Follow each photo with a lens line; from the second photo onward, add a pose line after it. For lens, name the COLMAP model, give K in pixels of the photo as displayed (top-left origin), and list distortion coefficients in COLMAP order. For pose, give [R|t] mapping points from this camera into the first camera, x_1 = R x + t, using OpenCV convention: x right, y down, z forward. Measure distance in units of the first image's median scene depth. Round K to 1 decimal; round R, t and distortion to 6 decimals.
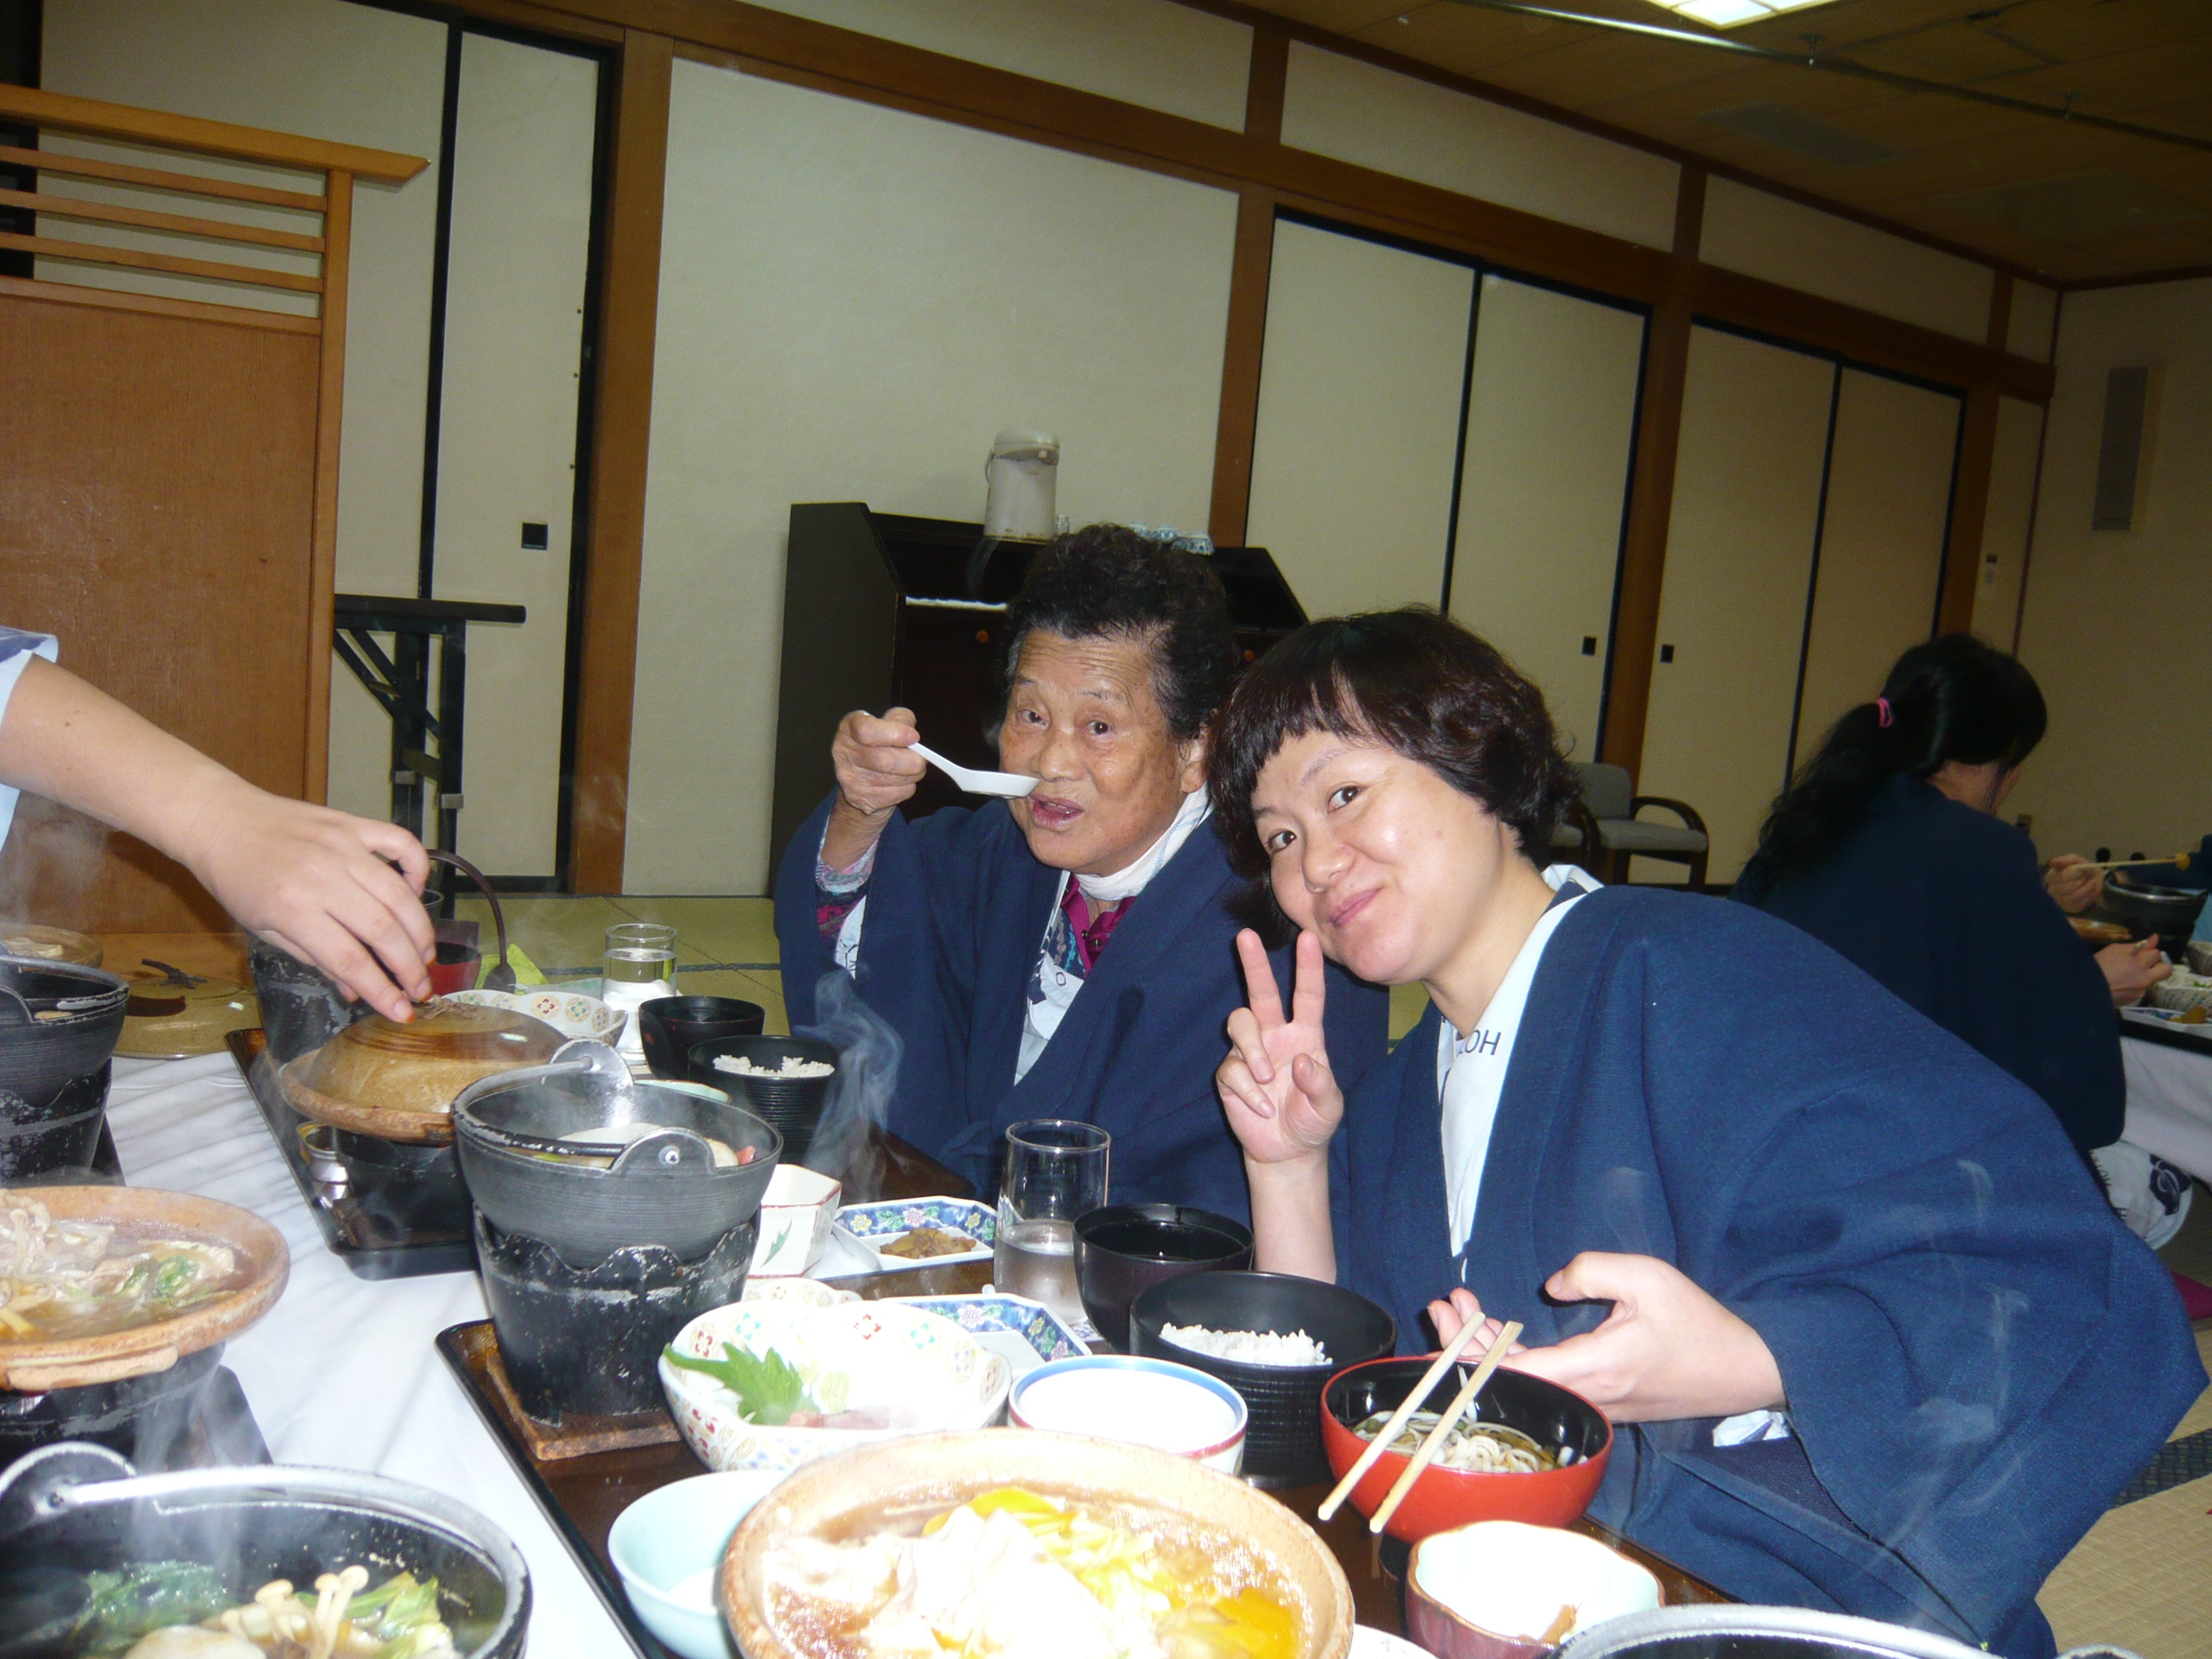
lens RADIAL K [[1854.2, 0, 1096.8], [0, 1854.2, 894.9], [0, 0, 1]] dist [-0.098761, 0.039630]
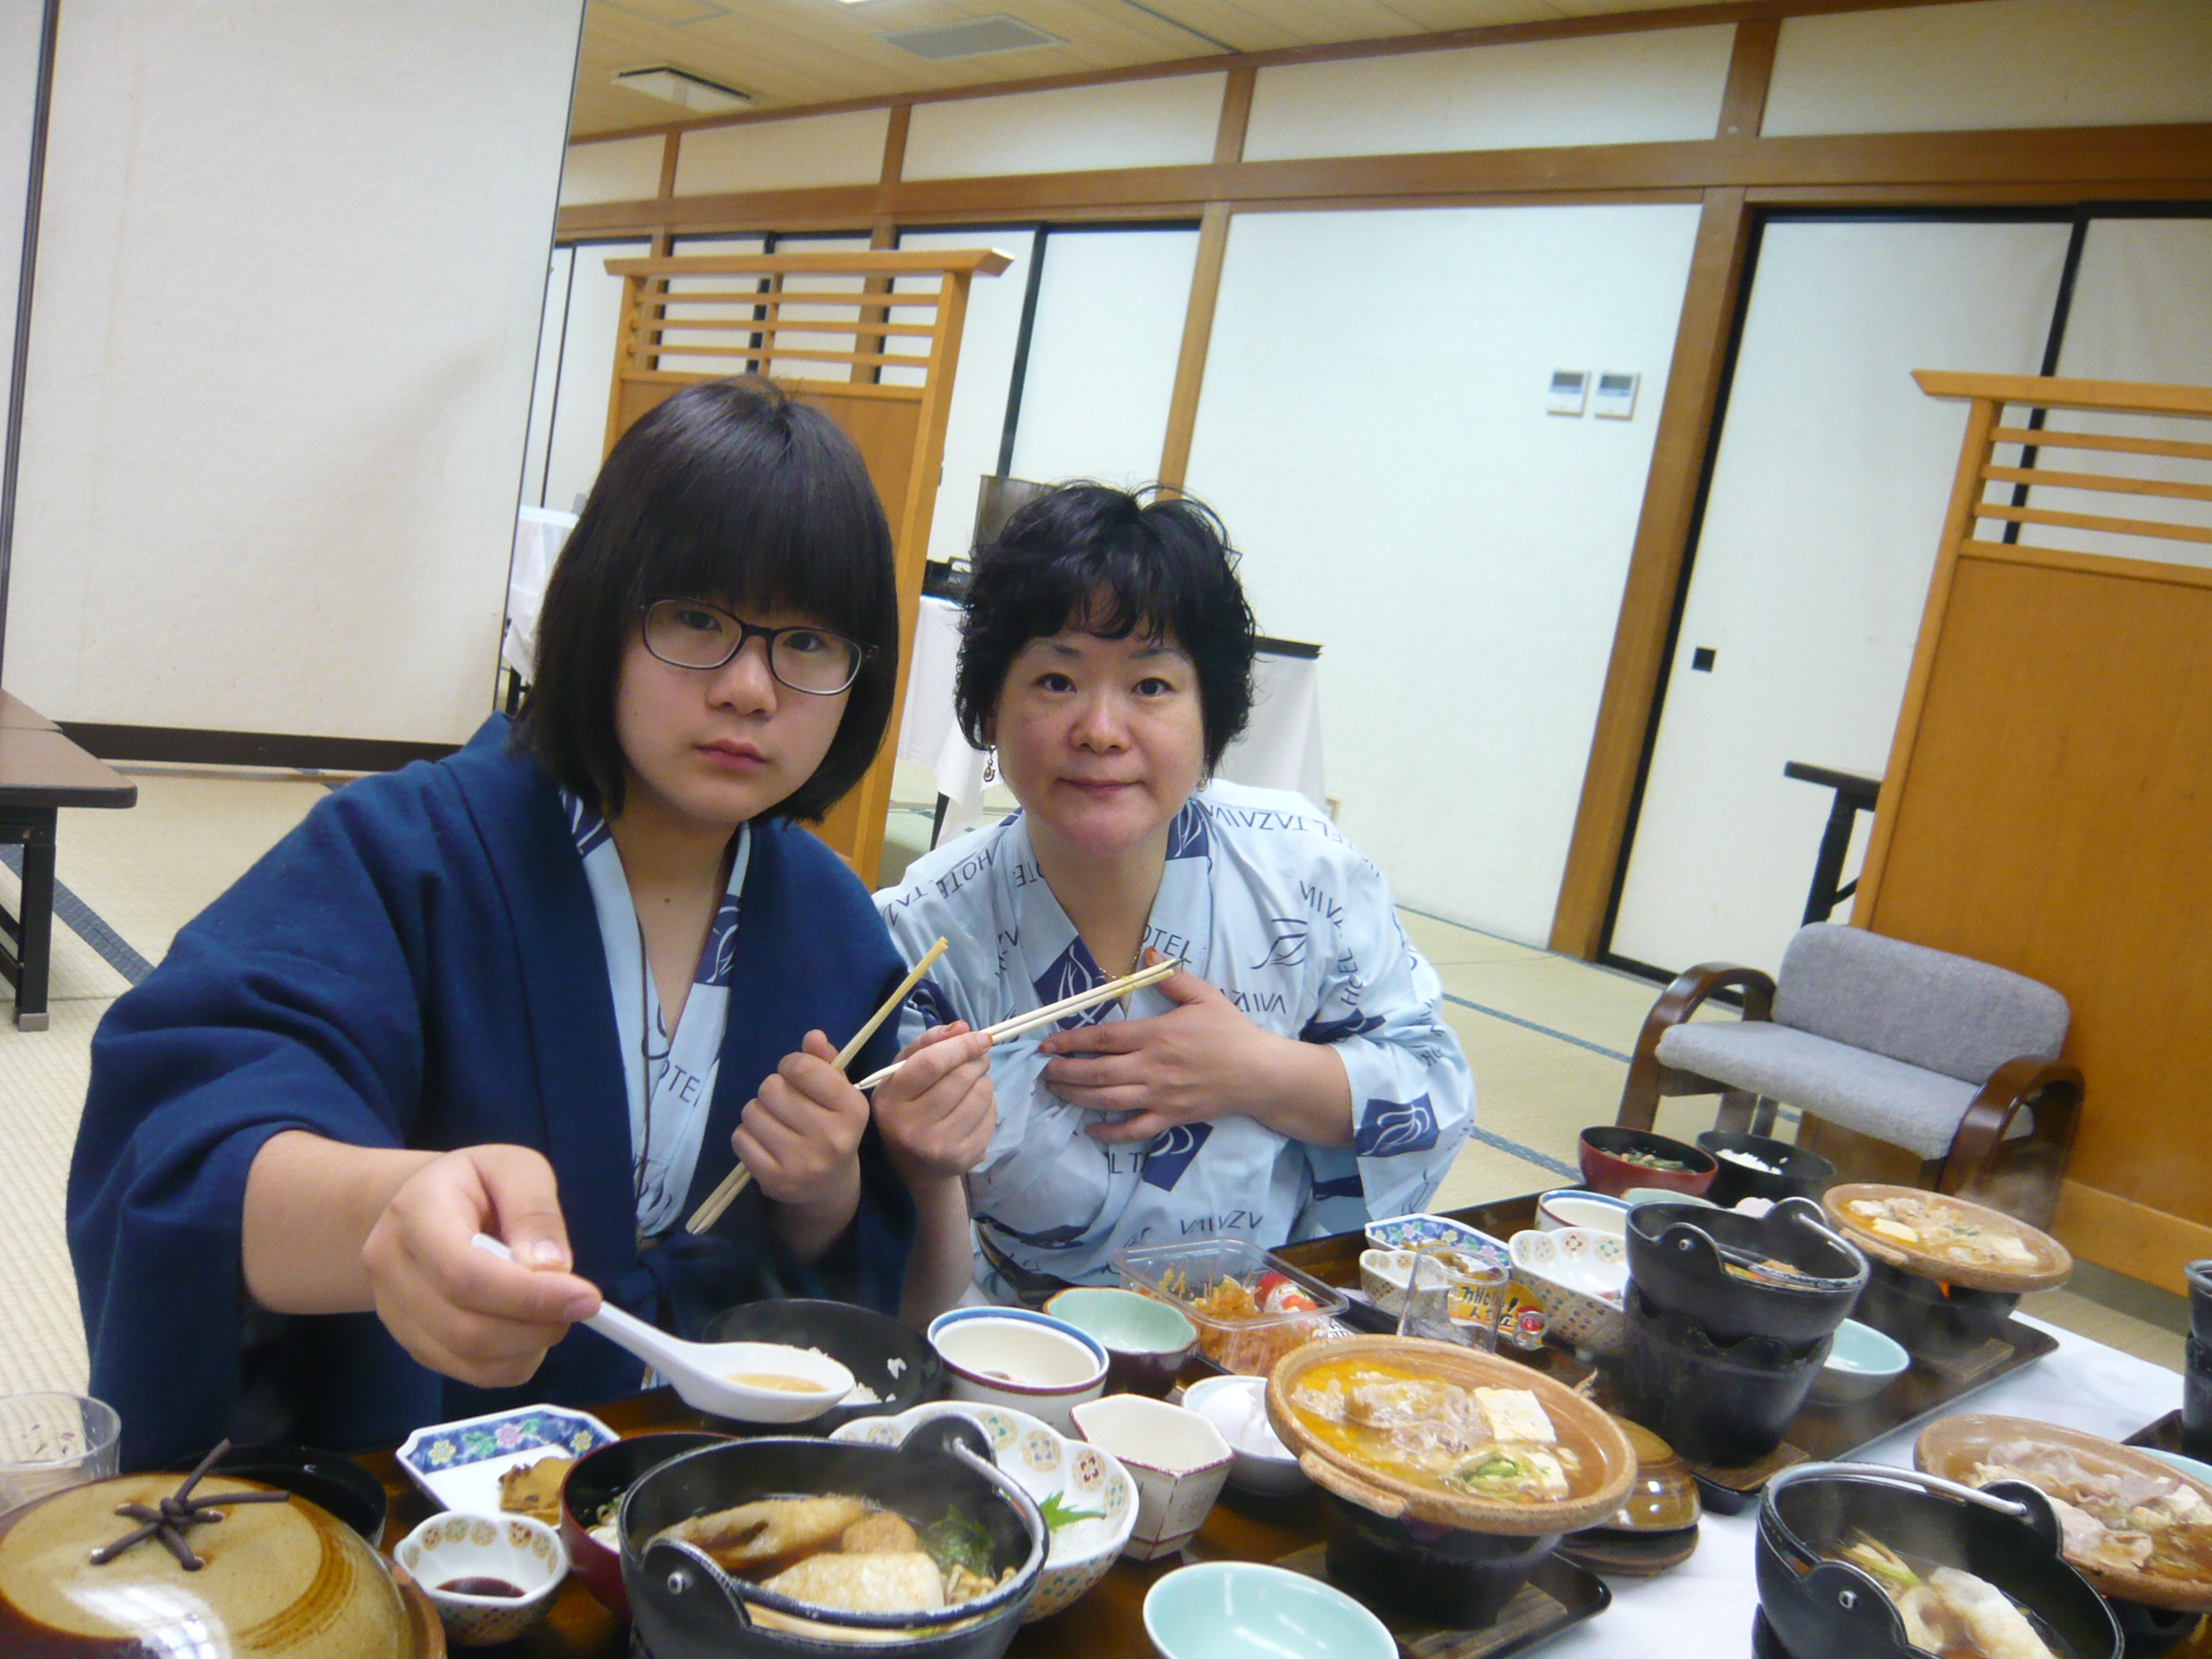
lens RADIAL K [[1862.0, 0, 1105.6], [0, 1862.0, 889.9], [0, 0, 1]] dist [-0.083036, 0.020619]
pose [[0.192913, 0.114697, -0.974489, 0.309379], [-0.281534, 0.957857, 0.057006, -0.082089], [0.939959, 0.263354, 0.217074, 0.209033]]
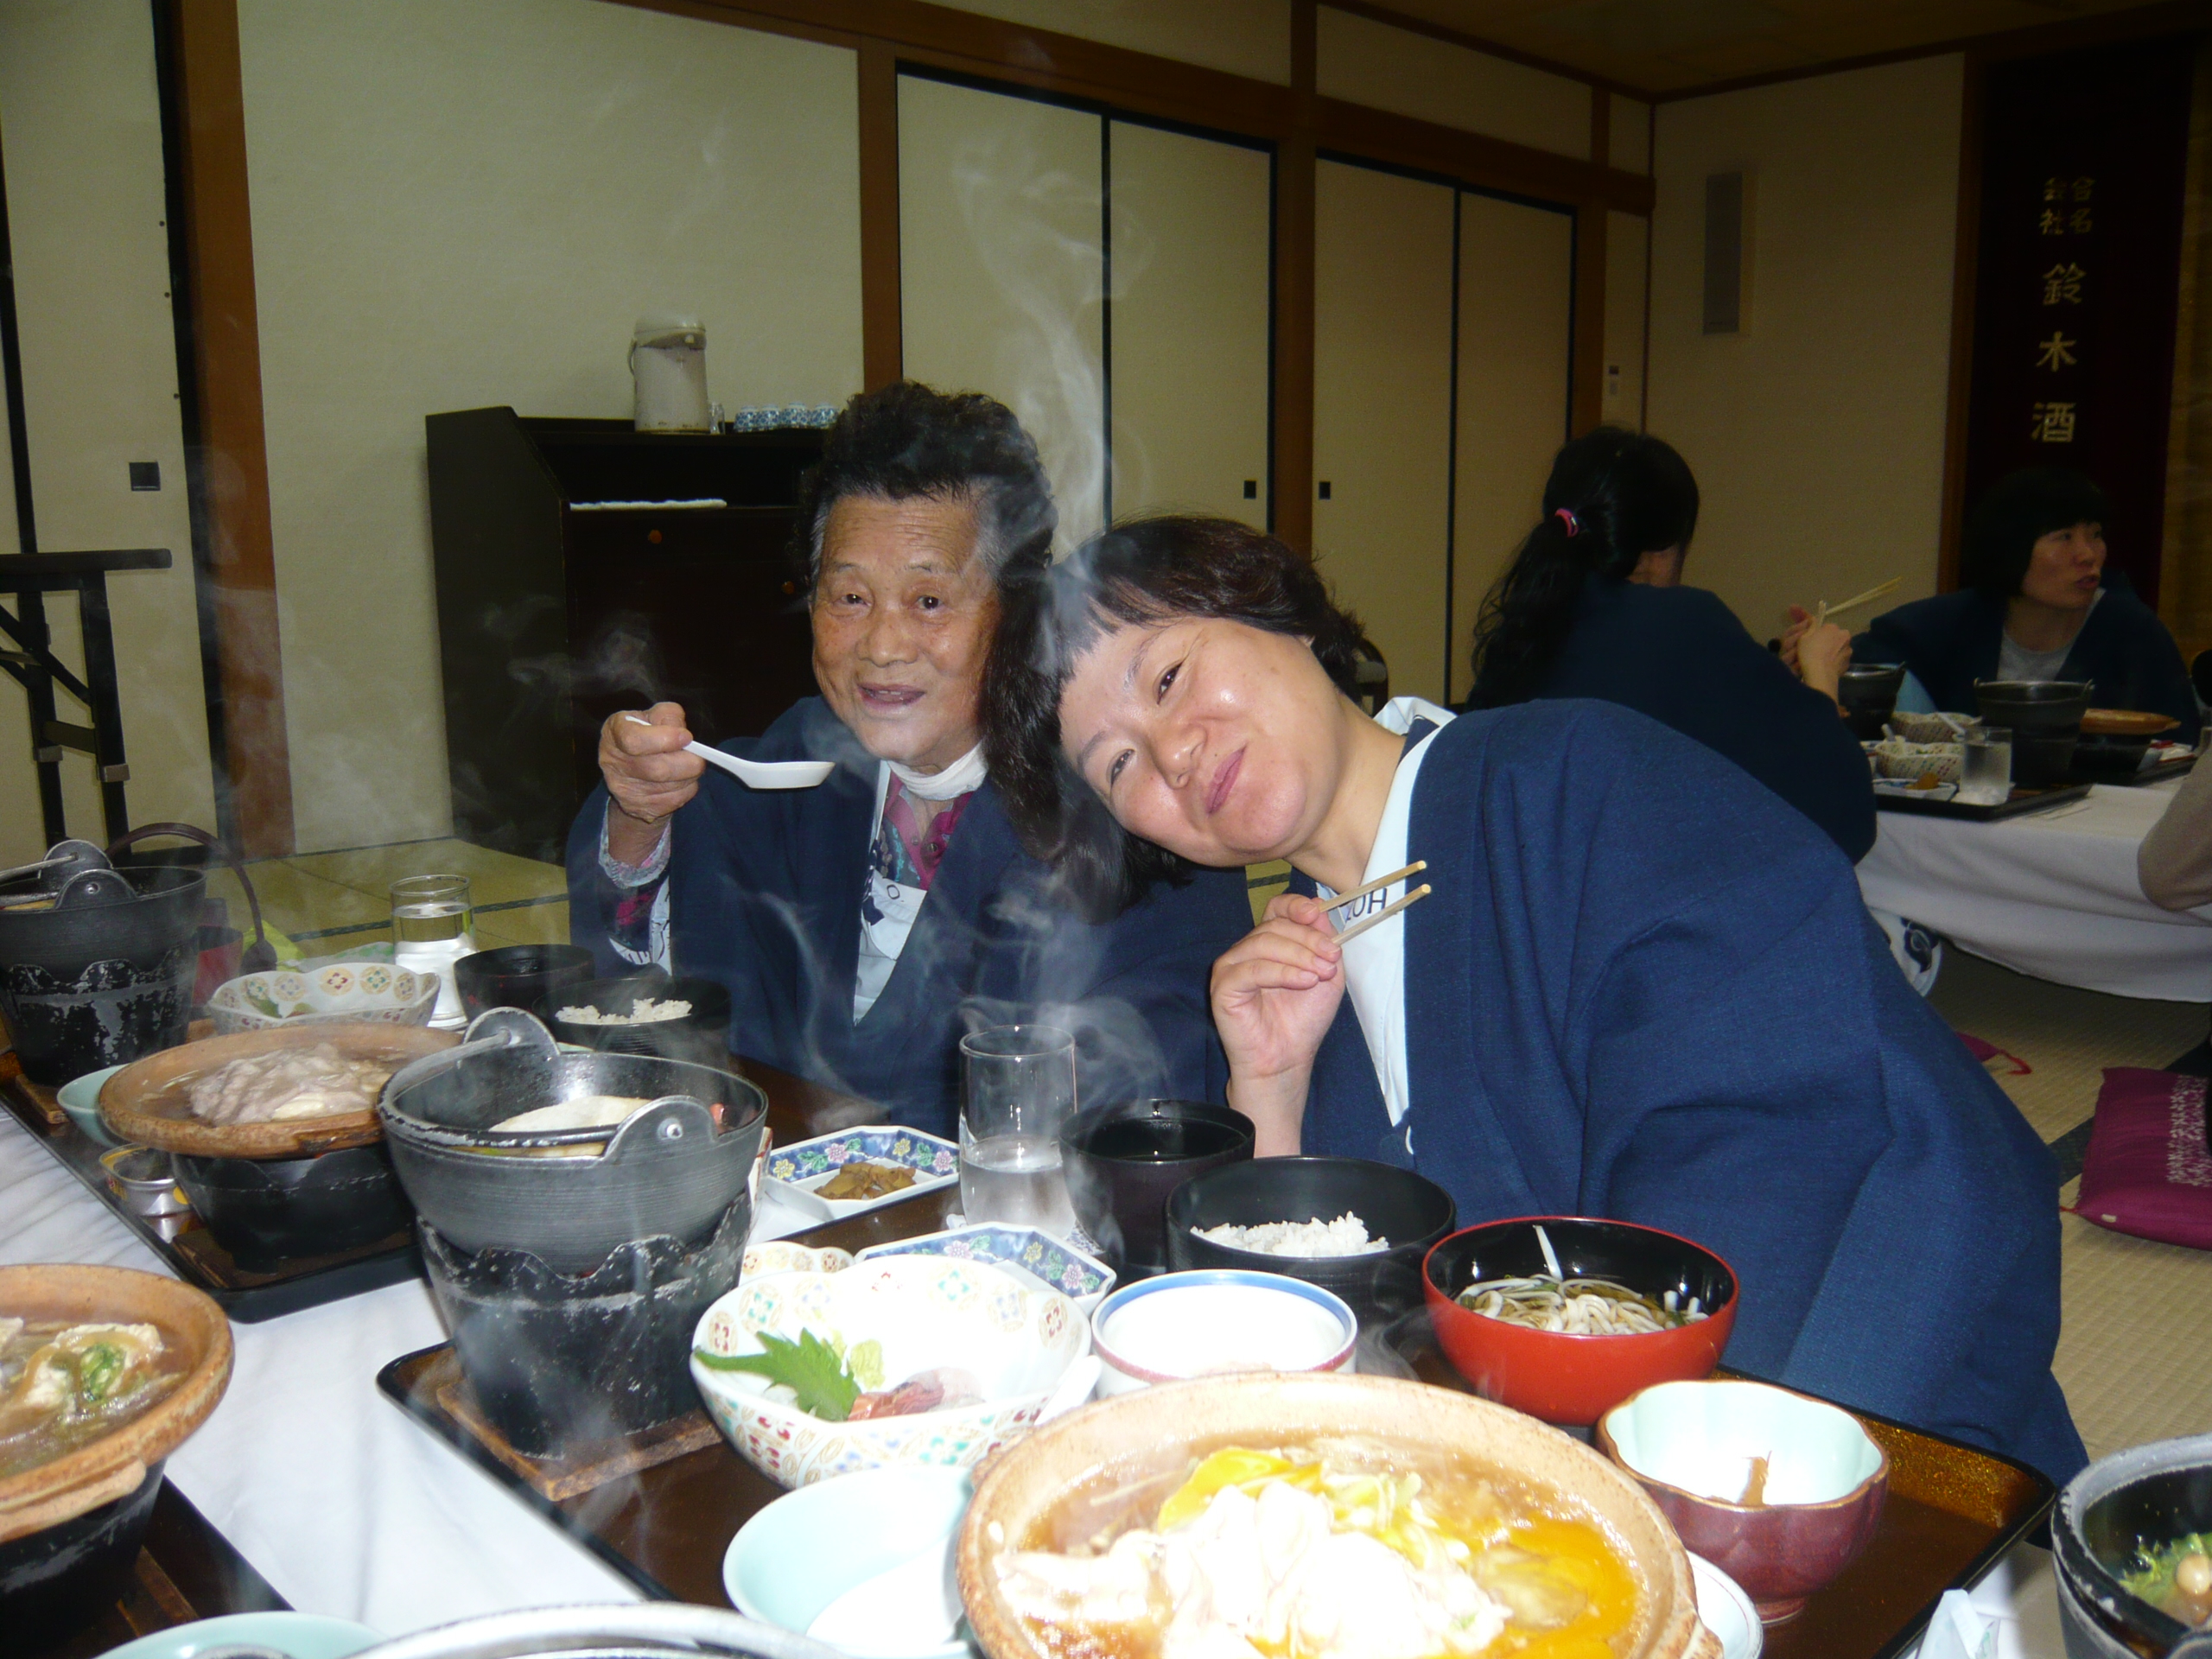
lens RADIAL K [[1858.3, 0, 1085.9], [0, 1858.3, 885.6], [0, 0, 1]] dist [-0.095939, 0.040039]
pose [[0.977011, -0.126174, 0.171840, -0.101253], [0.115899, 0.990889, 0.068606, -0.004247], [-0.178930, -0.047112, 0.982733, 0.073204]]
